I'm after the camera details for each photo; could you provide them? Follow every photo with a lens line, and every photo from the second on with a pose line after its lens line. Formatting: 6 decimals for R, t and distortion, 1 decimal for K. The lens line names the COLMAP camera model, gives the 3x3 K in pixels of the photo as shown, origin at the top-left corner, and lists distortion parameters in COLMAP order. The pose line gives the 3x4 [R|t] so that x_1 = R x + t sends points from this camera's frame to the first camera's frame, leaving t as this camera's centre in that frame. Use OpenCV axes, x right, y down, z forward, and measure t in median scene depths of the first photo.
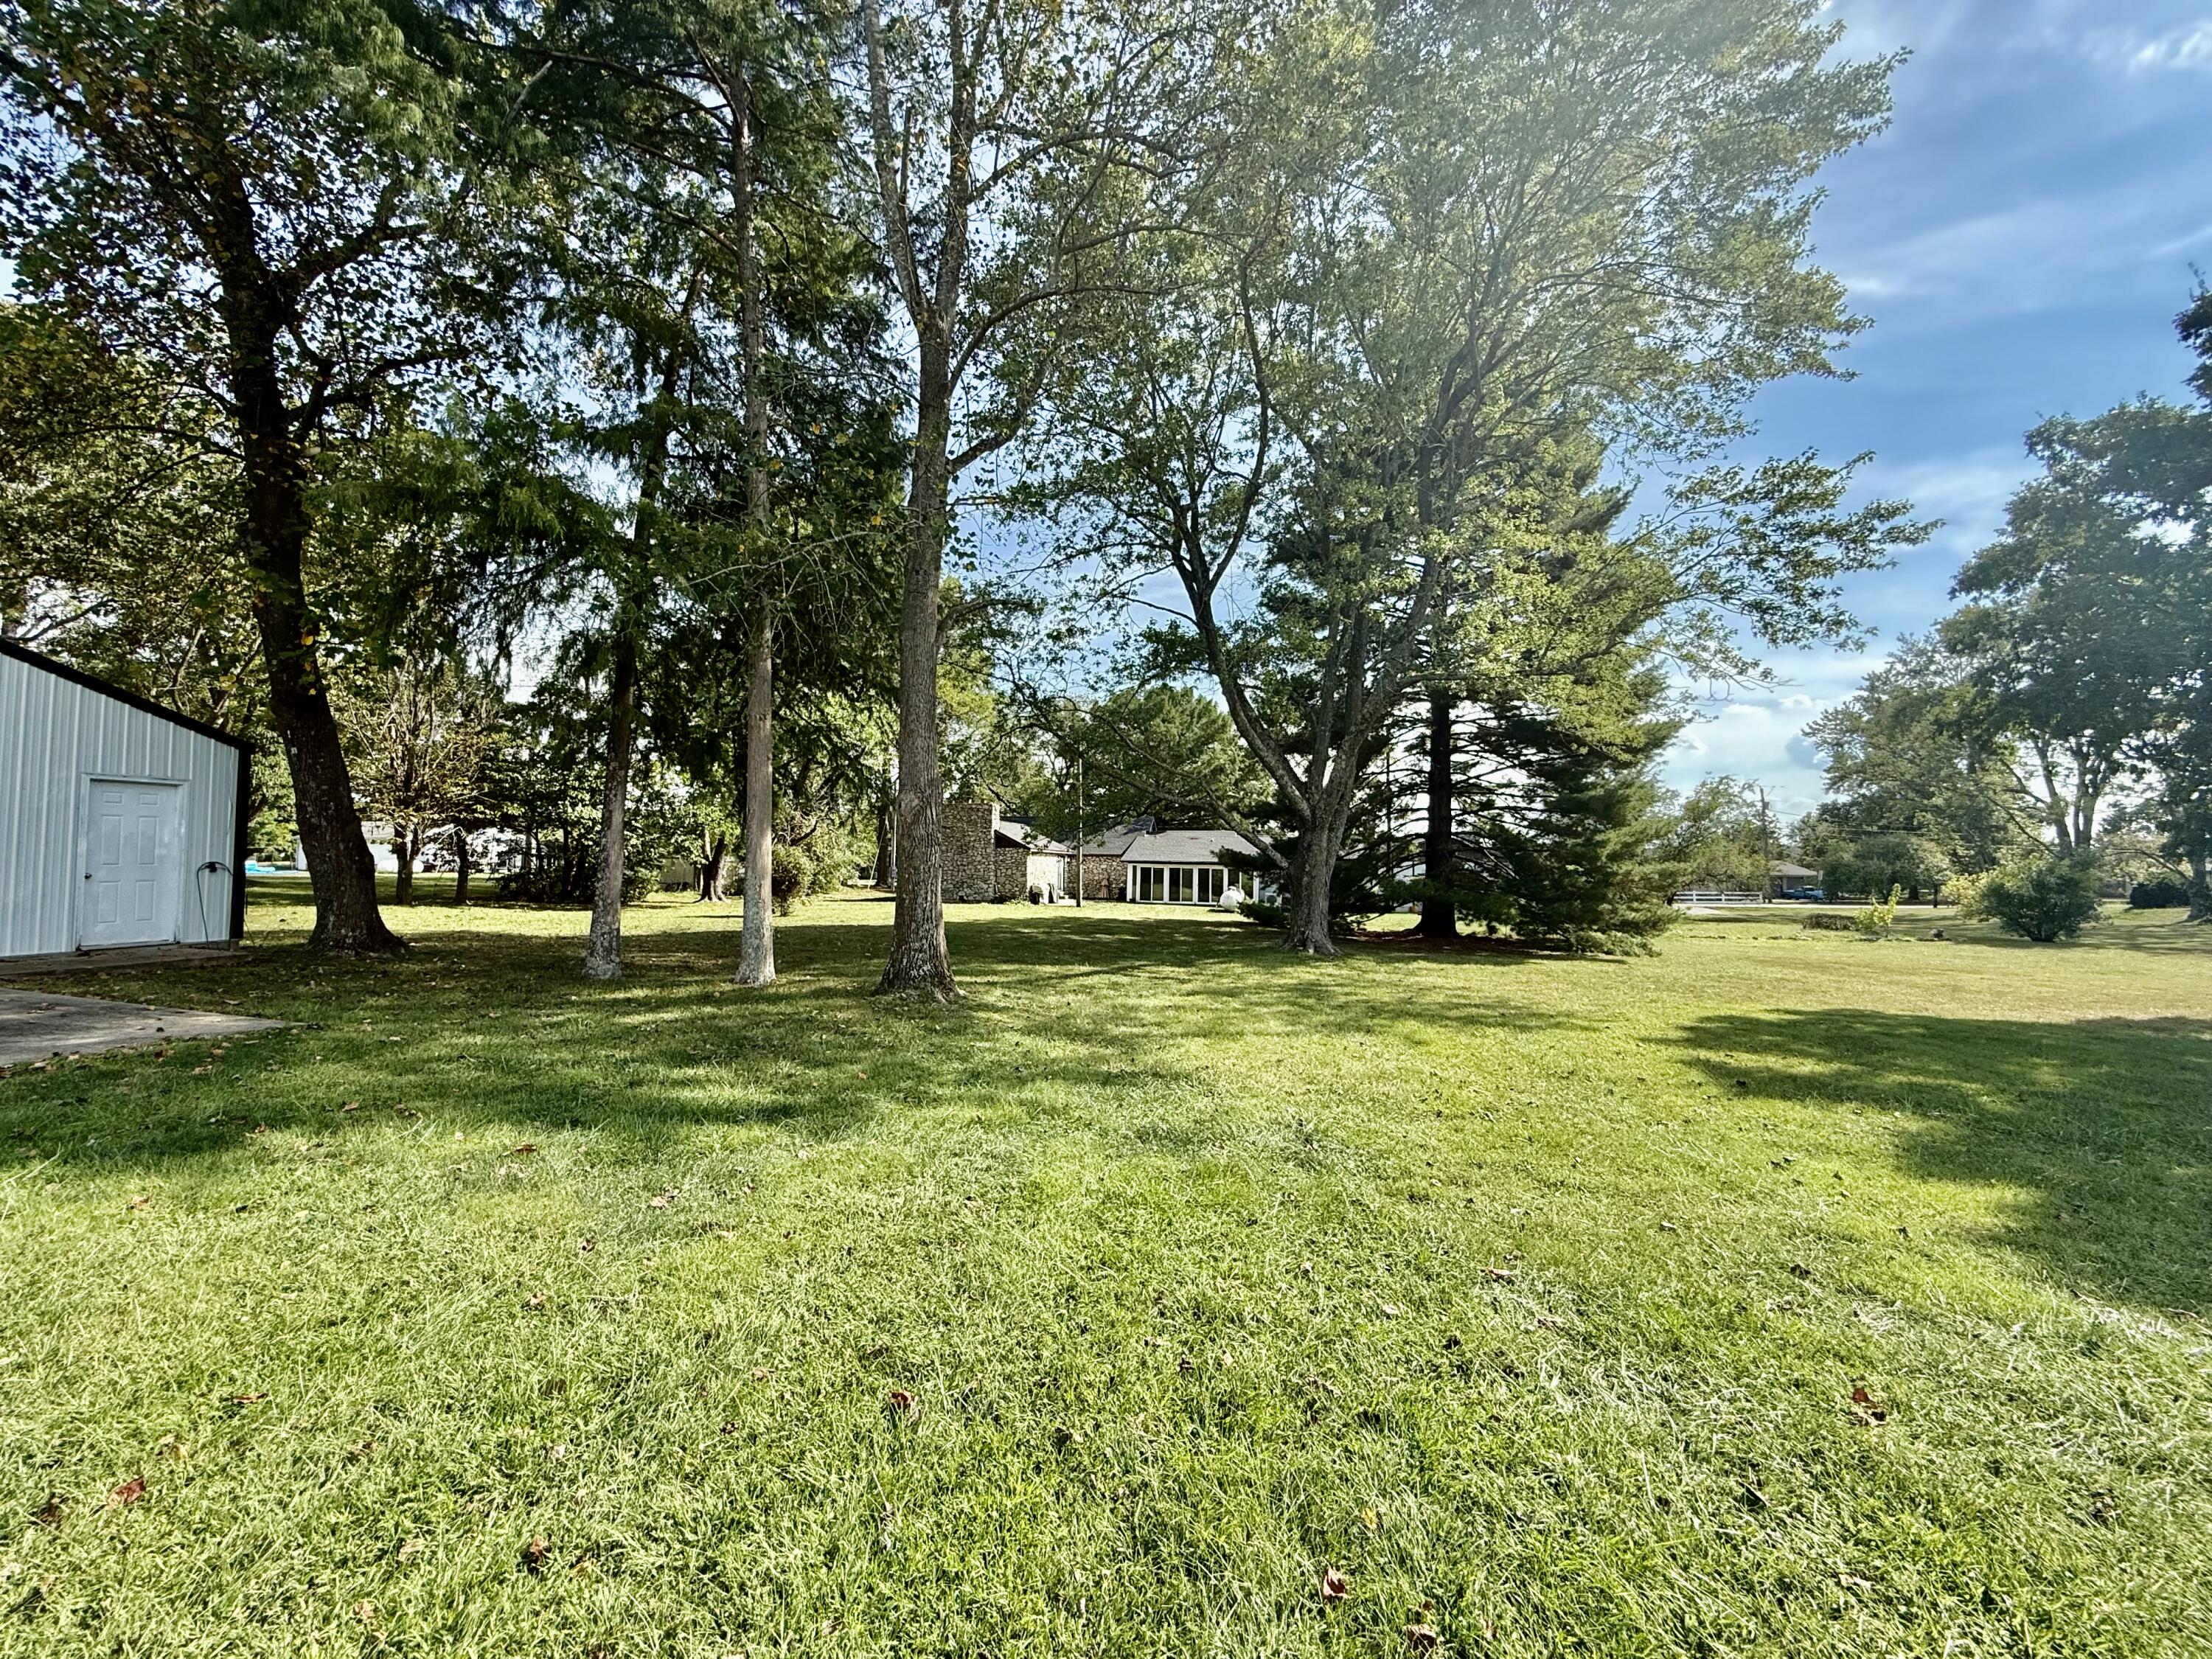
lens RADIAL K [[881.2, 0, 1108.2], [0, 881.2, 828.3], [0, 0, 1]] dist [-0.001217, 0.000302]
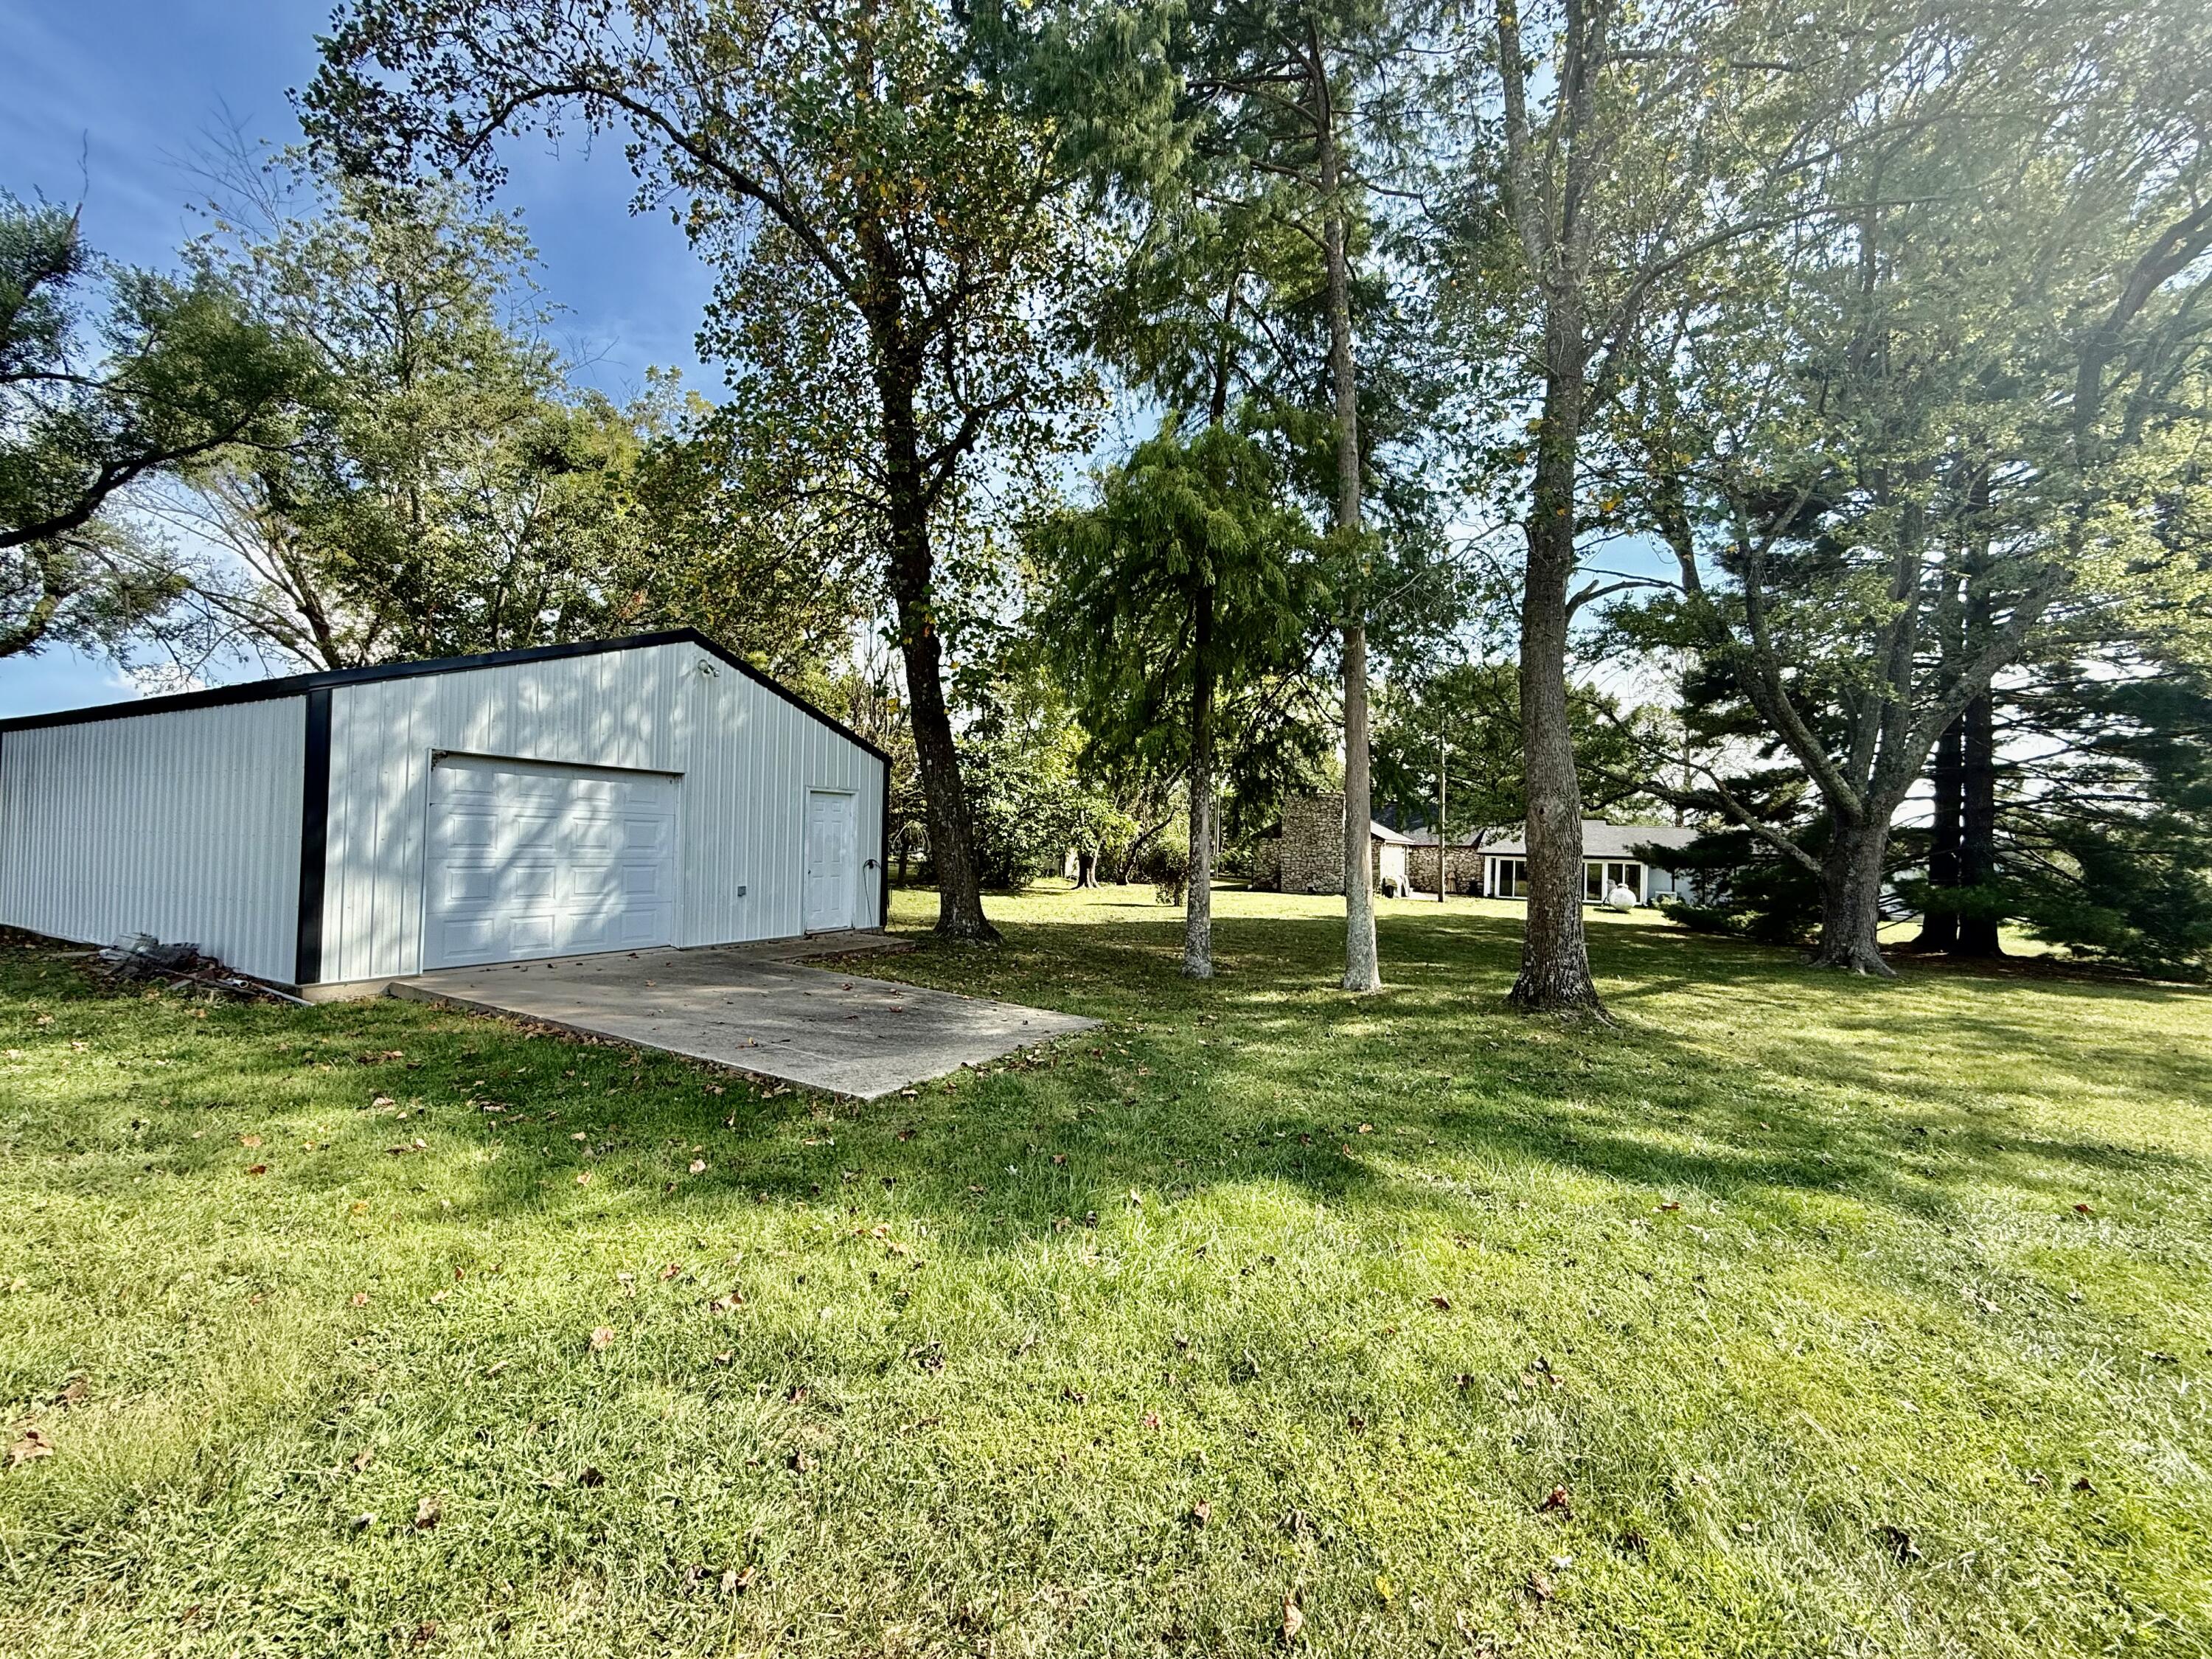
lens RADIAL K [[881.2, 0, 1114.6], [0, 881.2, 828.1], [0, 0, 1]] dist [-0.001217, 0.000302]
pose [[0.957679, 0.003906, -0.287812, -0.167370], [0.000741, 0.999871, 0.016033, -0.009493], [0.287838, -0.015568, 0.957553, -0.009547]]
